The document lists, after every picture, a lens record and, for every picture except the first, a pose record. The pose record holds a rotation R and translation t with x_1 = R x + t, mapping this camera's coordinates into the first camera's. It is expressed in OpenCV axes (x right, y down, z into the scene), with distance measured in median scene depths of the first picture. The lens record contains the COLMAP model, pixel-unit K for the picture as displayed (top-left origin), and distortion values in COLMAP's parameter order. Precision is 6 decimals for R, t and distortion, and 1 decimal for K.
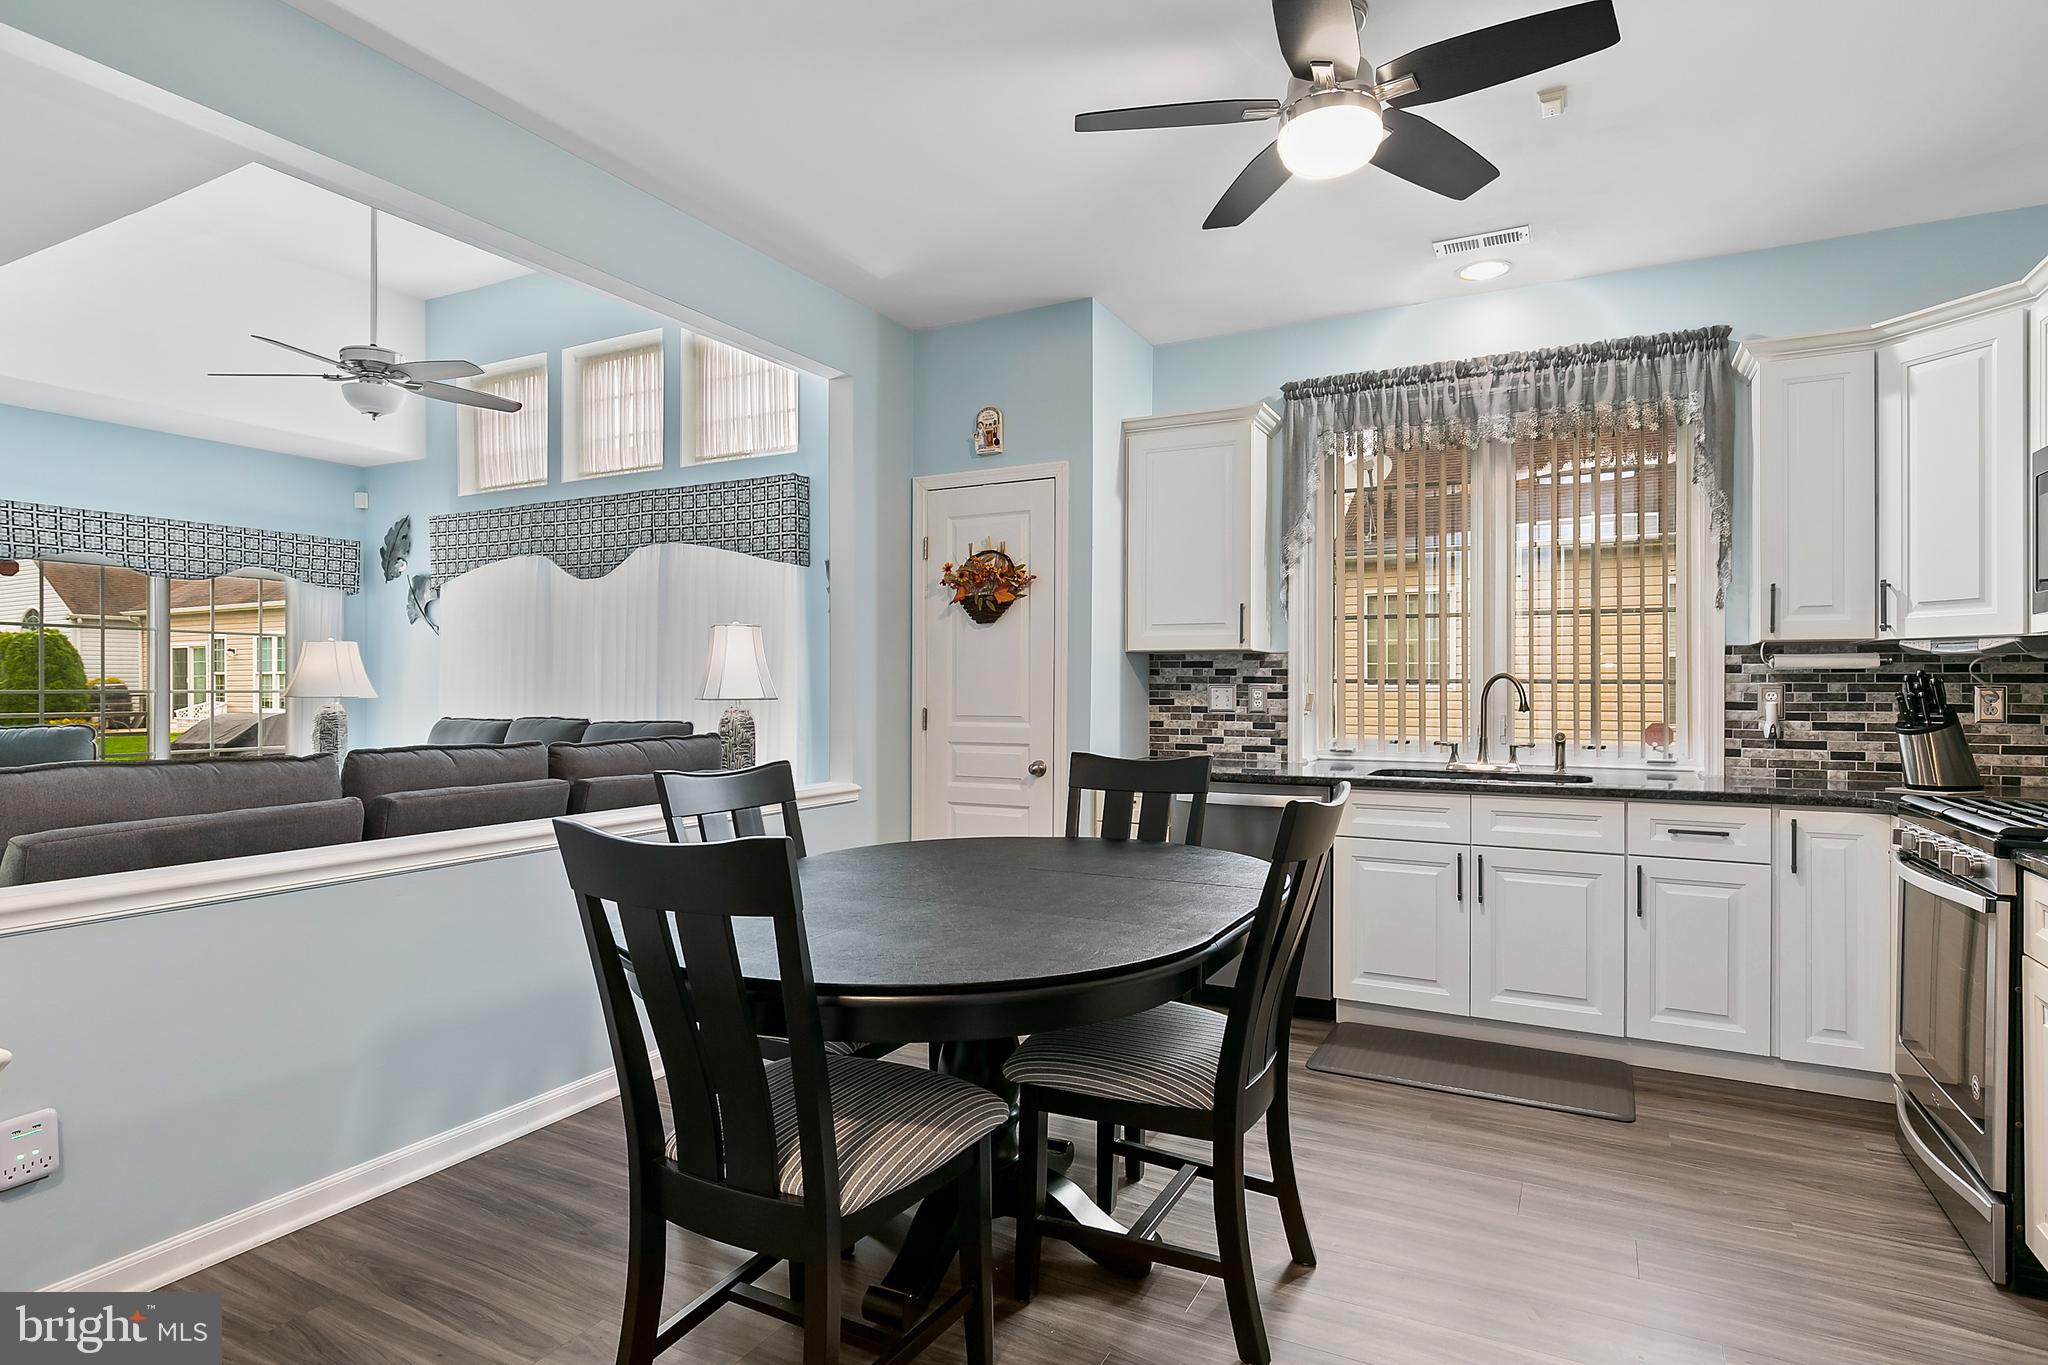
lens RADIAL K [[1064.7, 0, 1030.3], [0, 1064.7, 684.1], [0, 0, 1]] dist [0.000519, -0.001388]
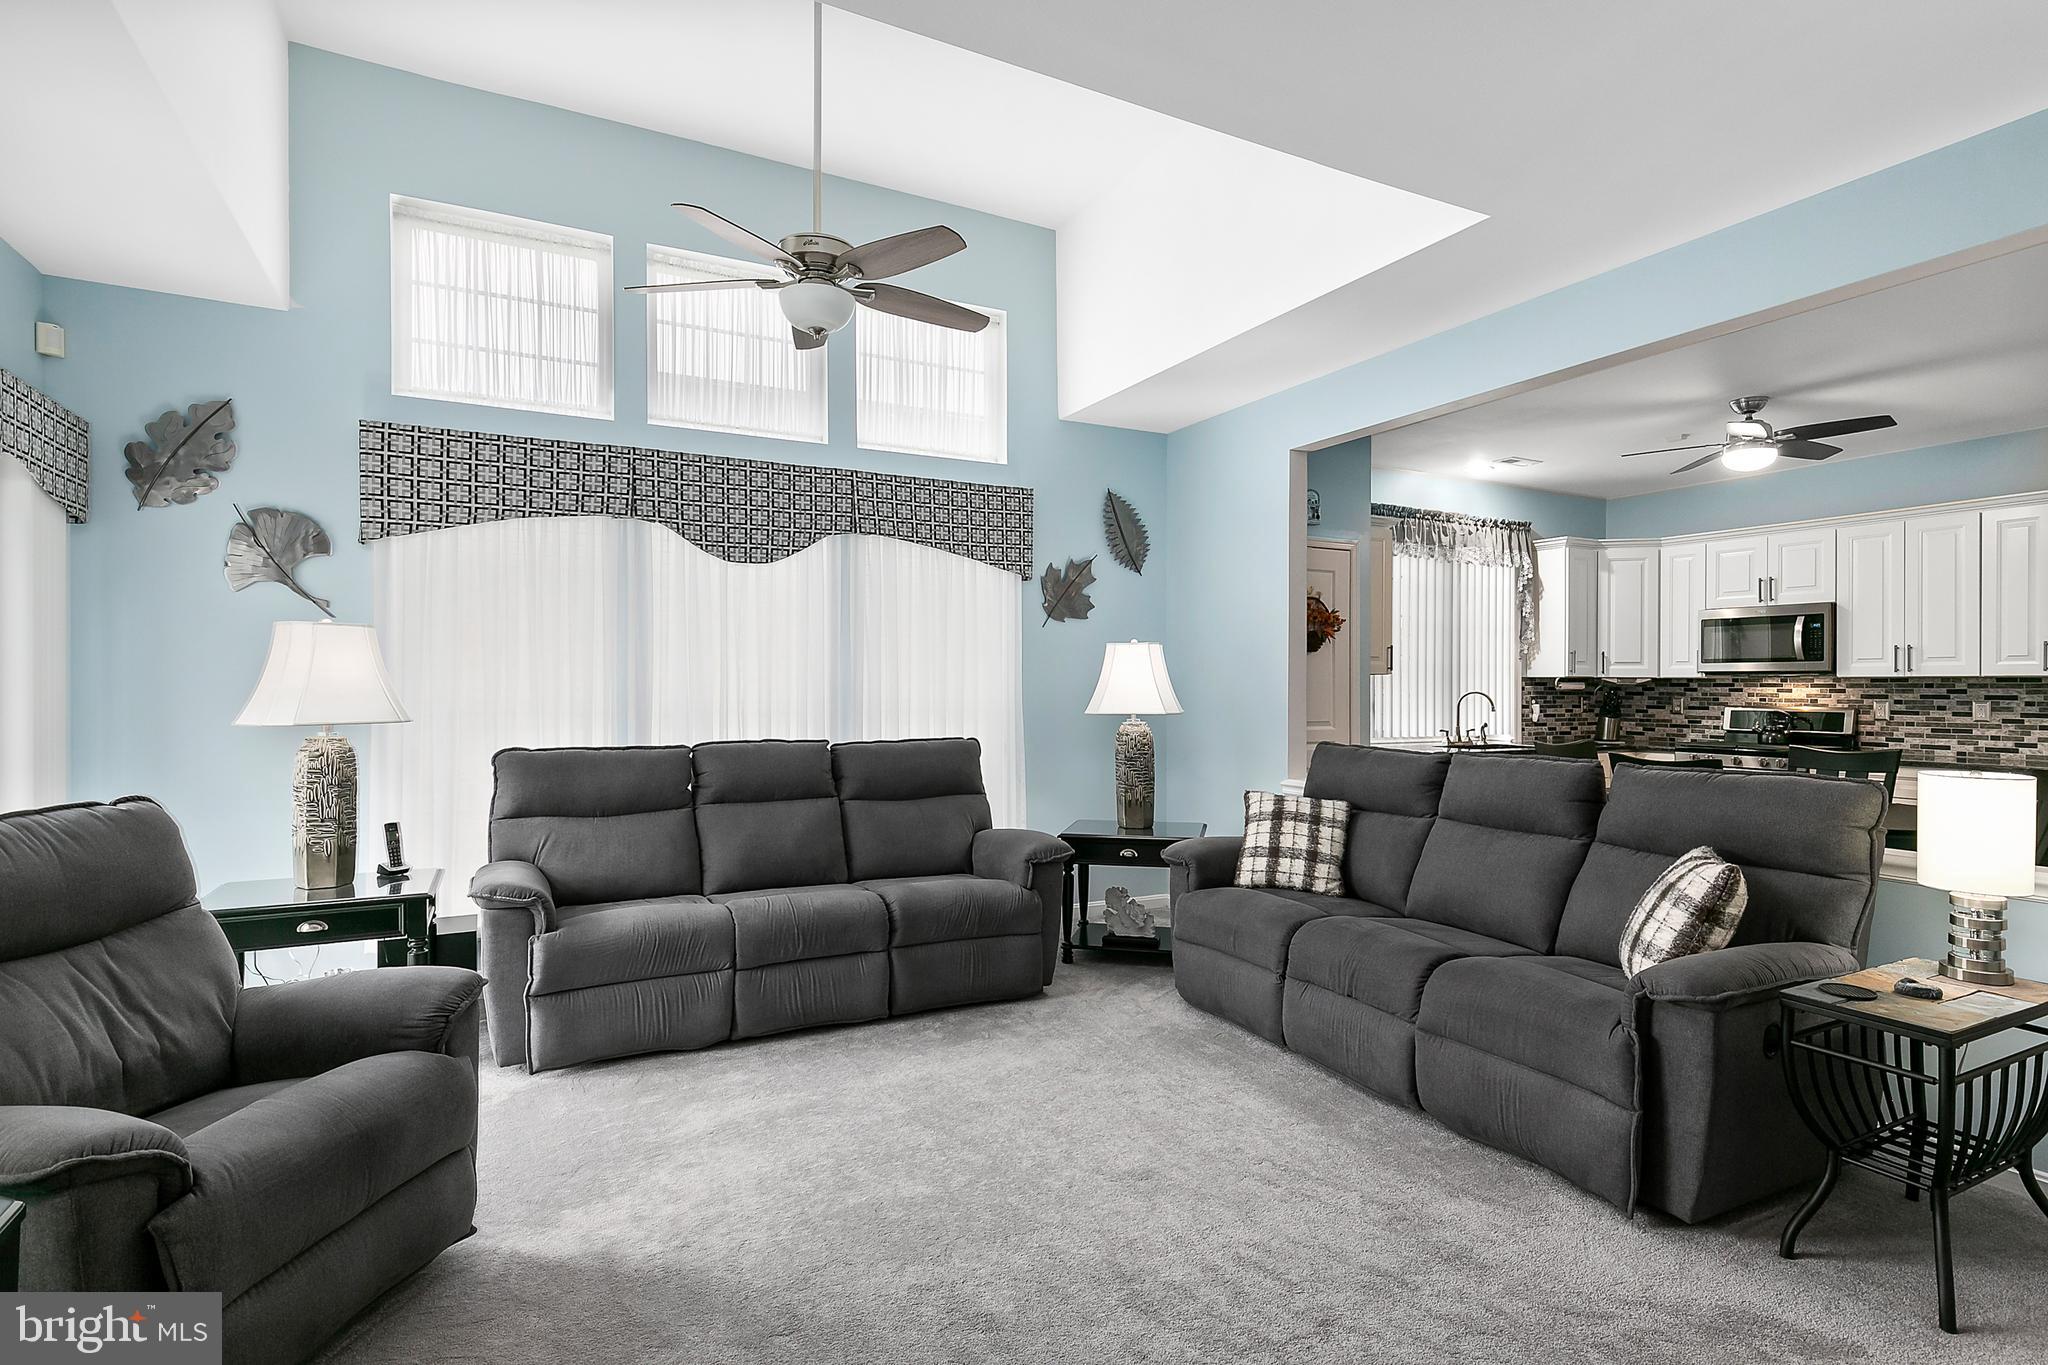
lens RADIAL K [[1025.4, 0, 1030.8], [0, 1025.4, 682.2], [0, 0, 1]] dist [-0.000095, 0.000482]
pose [[0.572952, 0.004583, 0.819576, -1.379659], [-0.006109, 0.999980, -0.001321, -0.016436], [-0.819566, -0.004251, 0.572969, 0.591845]]
